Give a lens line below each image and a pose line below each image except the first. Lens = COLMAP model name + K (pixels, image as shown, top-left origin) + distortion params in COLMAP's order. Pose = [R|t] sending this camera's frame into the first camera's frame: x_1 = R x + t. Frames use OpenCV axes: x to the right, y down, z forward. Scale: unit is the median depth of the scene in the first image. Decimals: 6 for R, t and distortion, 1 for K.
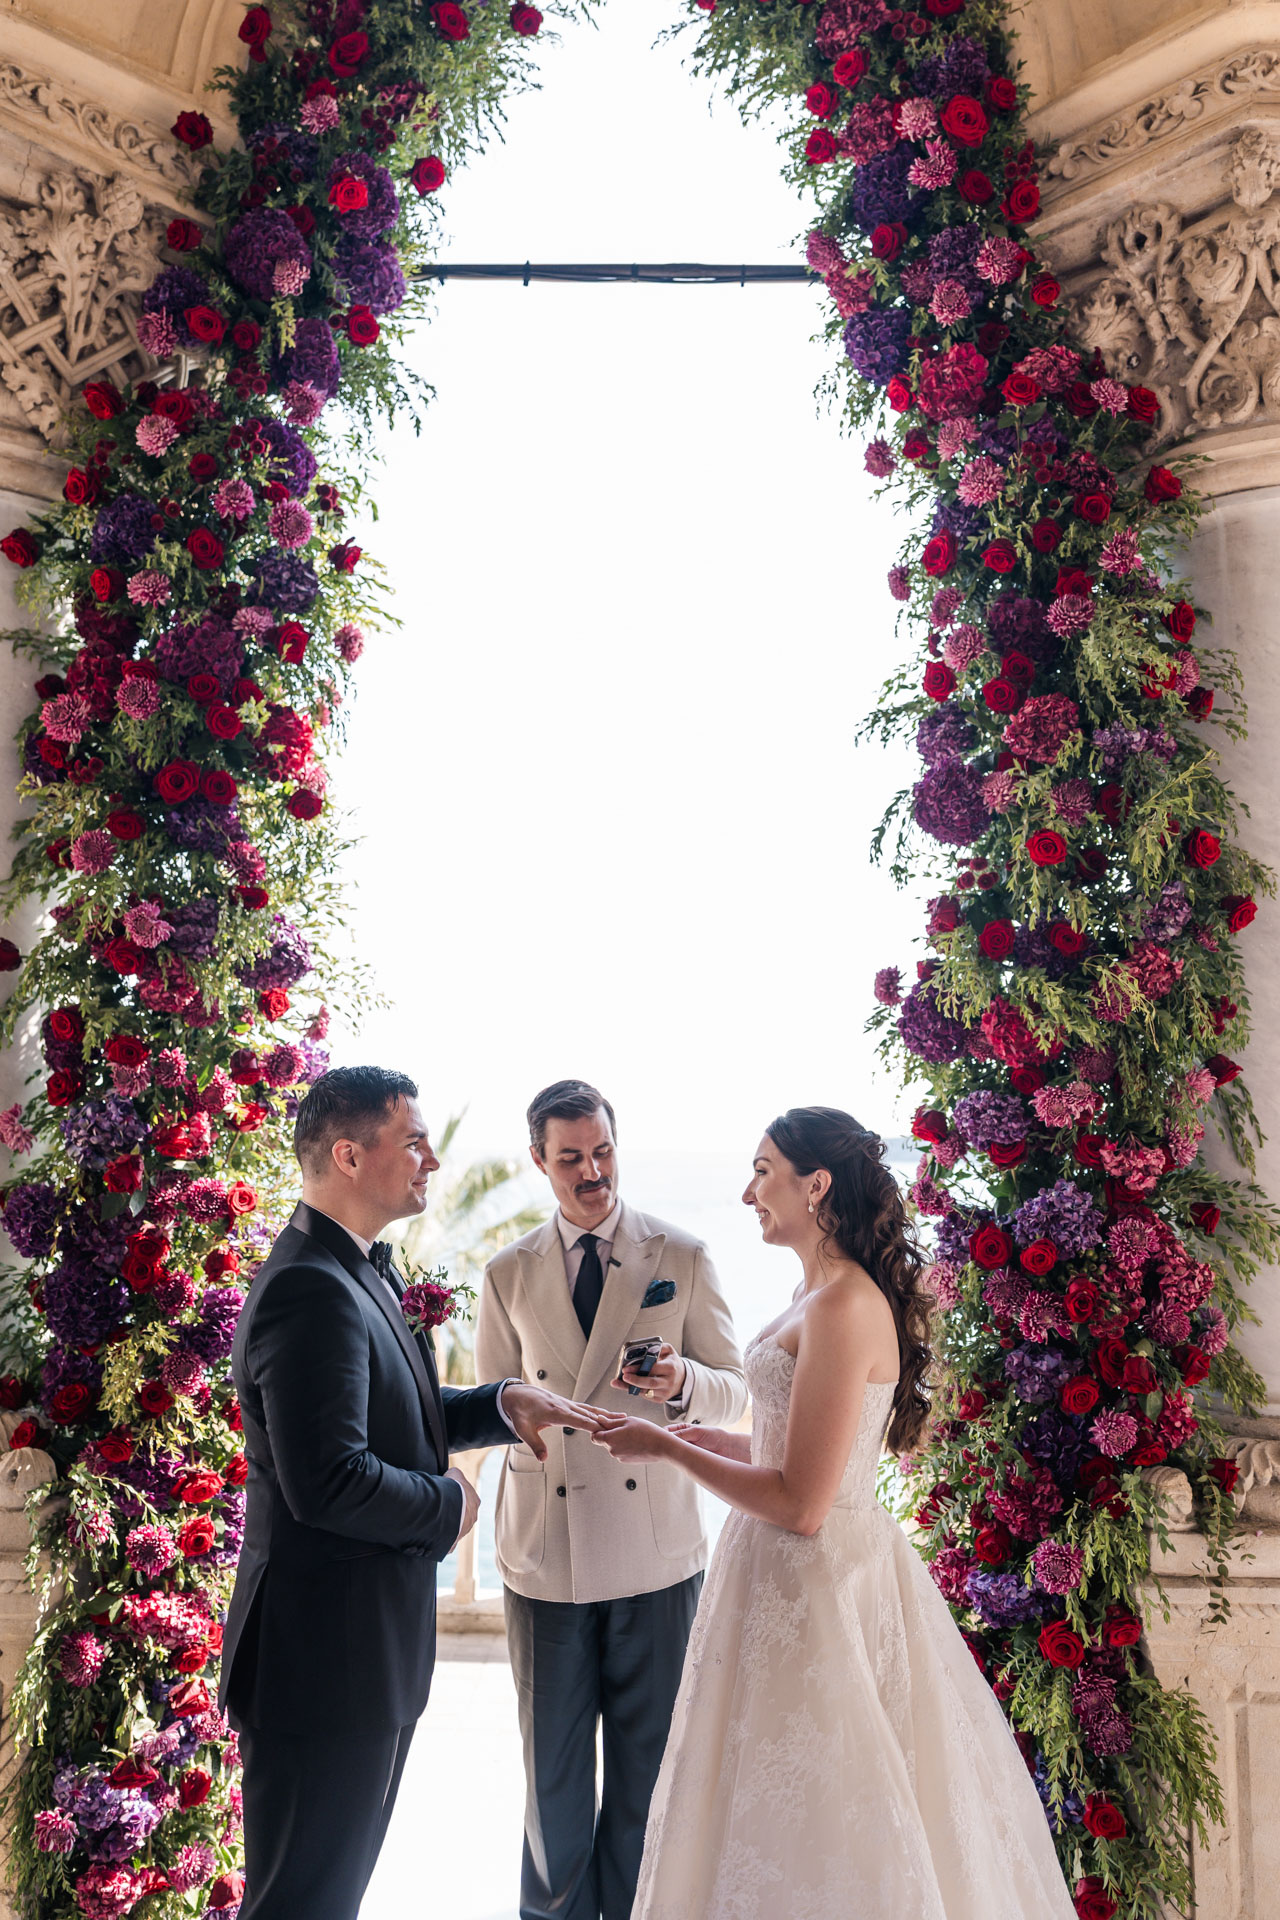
lens RADIAL K [[1537.7, 0, 640.0], [0, 1537.7, 960.0], [0, 0, 1]] dist [-0.005923, -0.002339]
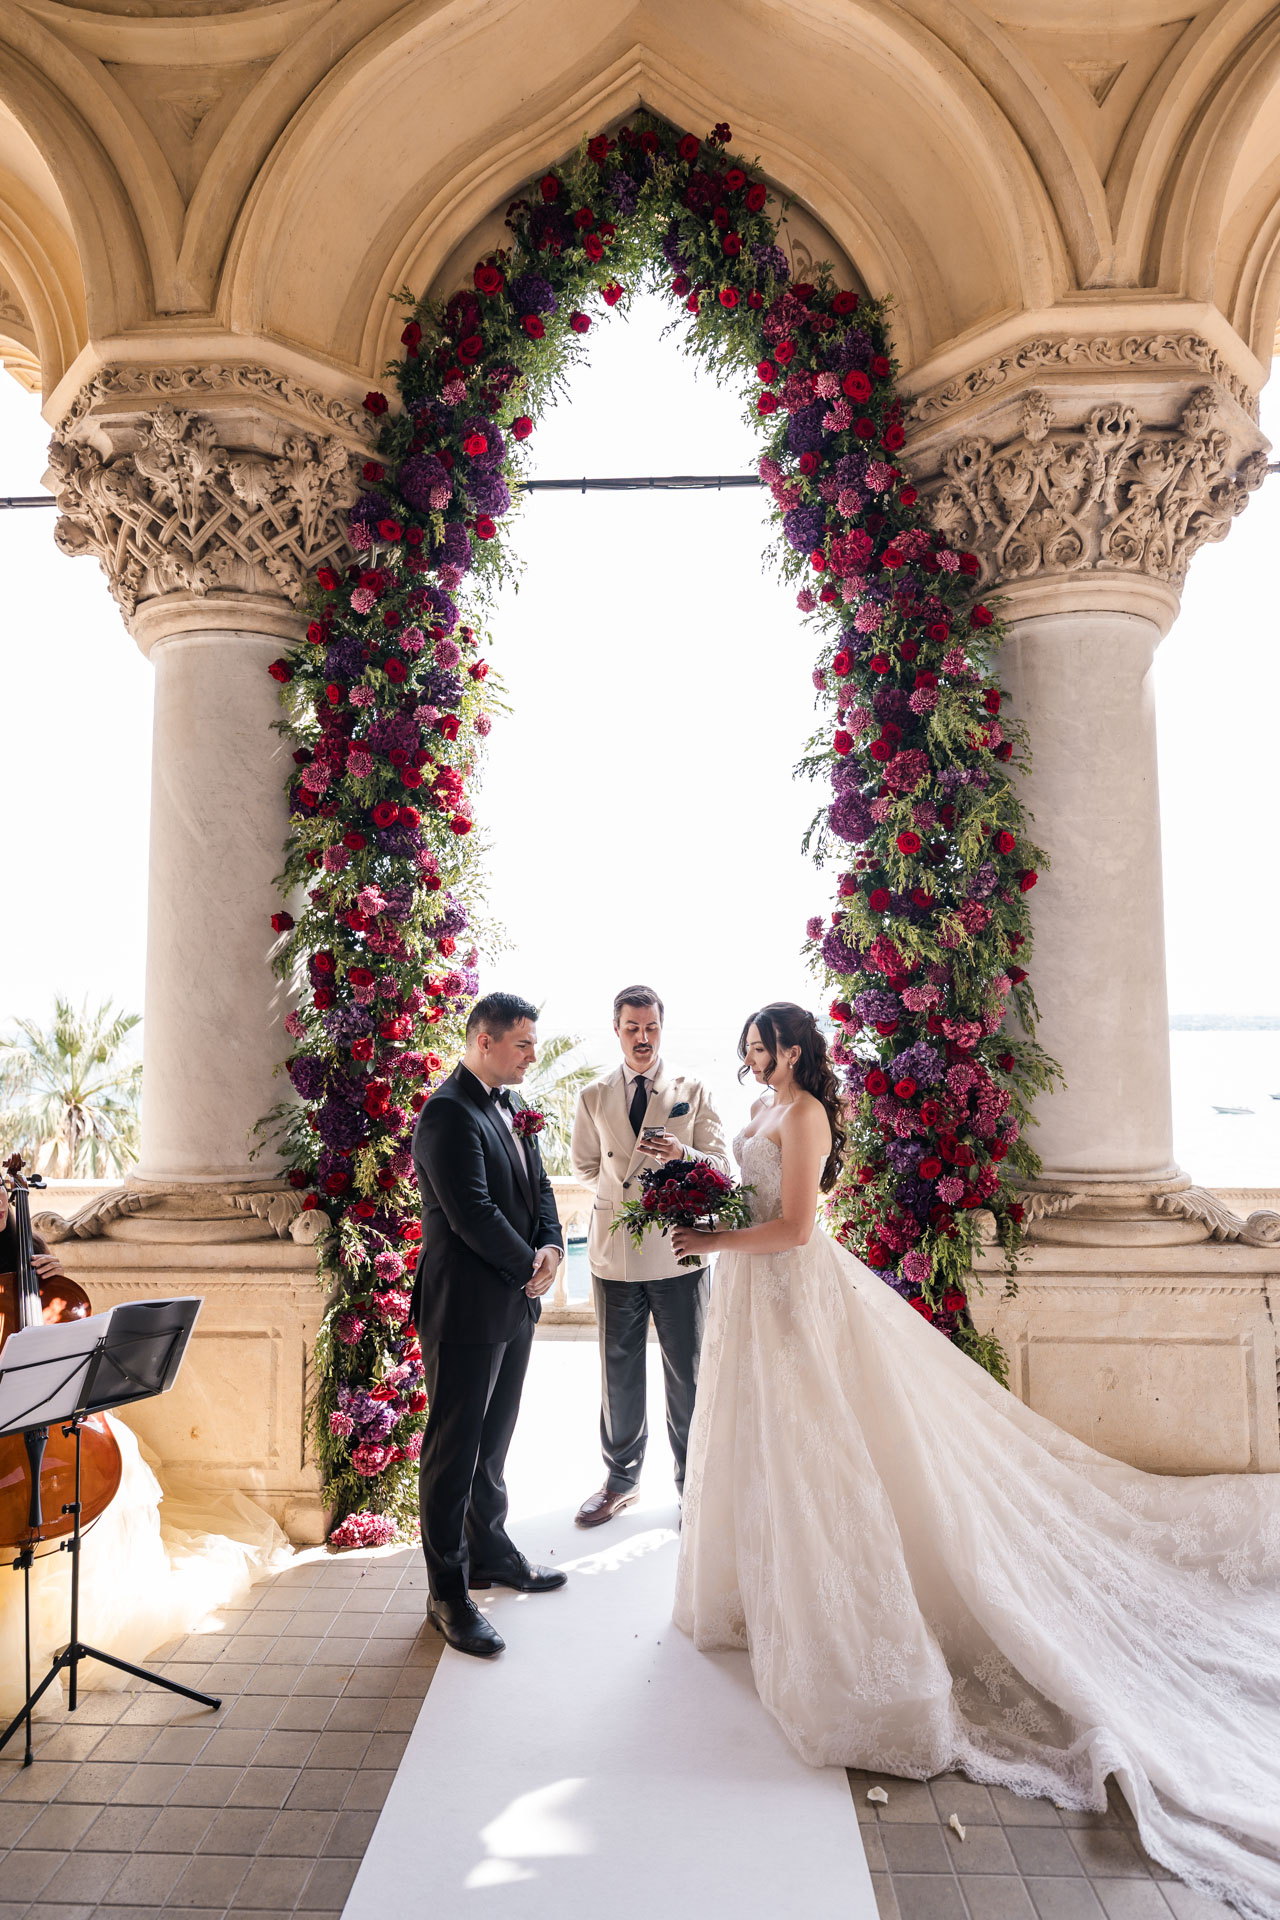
lens RADIAL K [[1022.0, 0, 641.1], [0, 1022.0, 965.6], [0, 0, 1]] dist [-0.001996, -0.000484]
pose [[0.999708, -0.020645, -0.012582, -0.013005], [0.021396, 0.997795, 0.062827, -0.016291], [0.011257, -0.063078, 0.997945, -0.105289]]
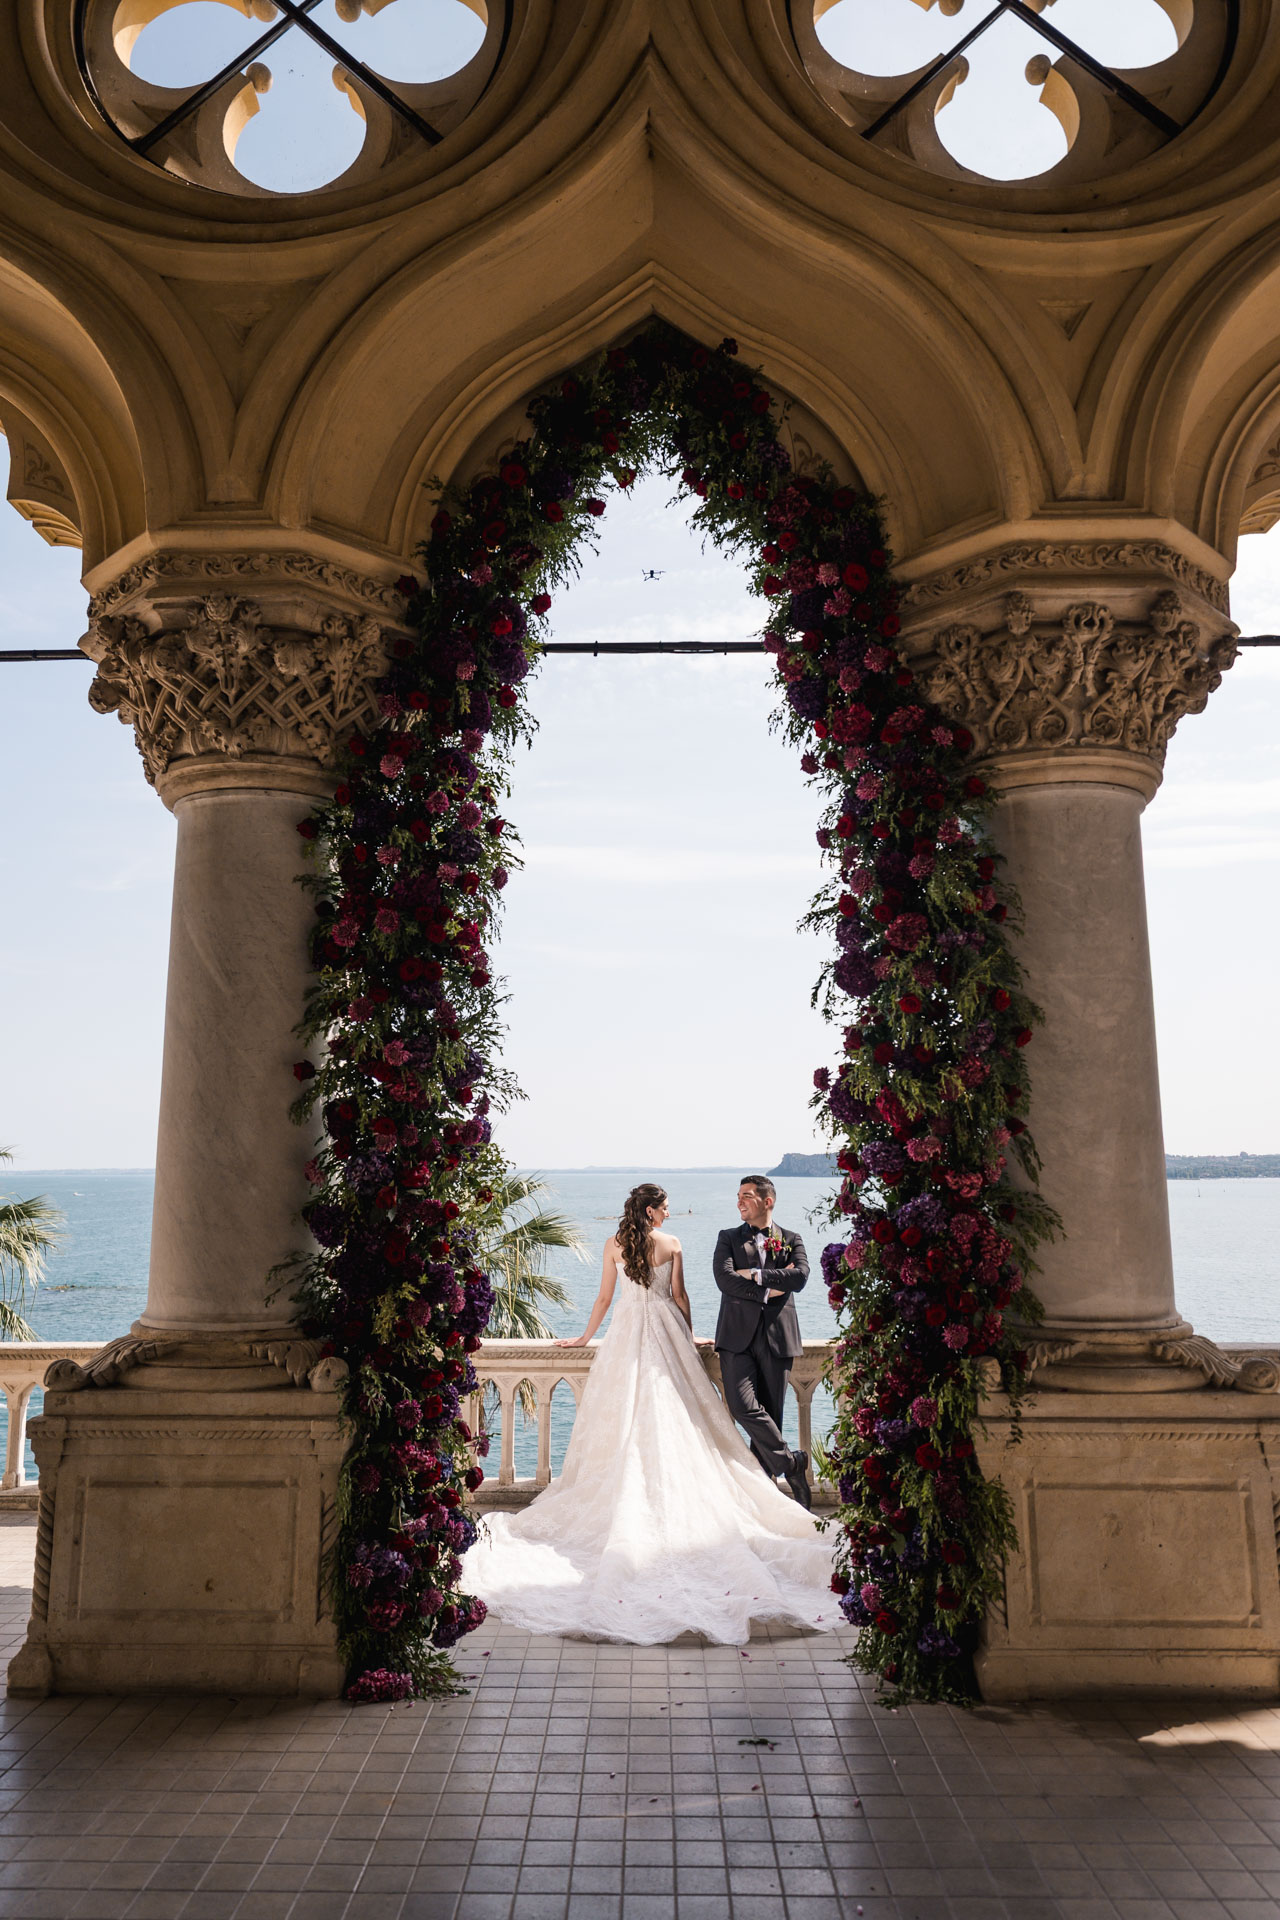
lens RADIAL K [[1258.2, 0, 628.8], [0, 1258.2, 959.7], [0, 0, 1]] dist [-0.001571, -0.000654]
pose [[0.999837, -0.014401, 0.010893, -0.067110], [0.014848, 0.999003, -0.042103, -0.060671], [-0.010276, 0.042258, 0.999054, -0.403666]]
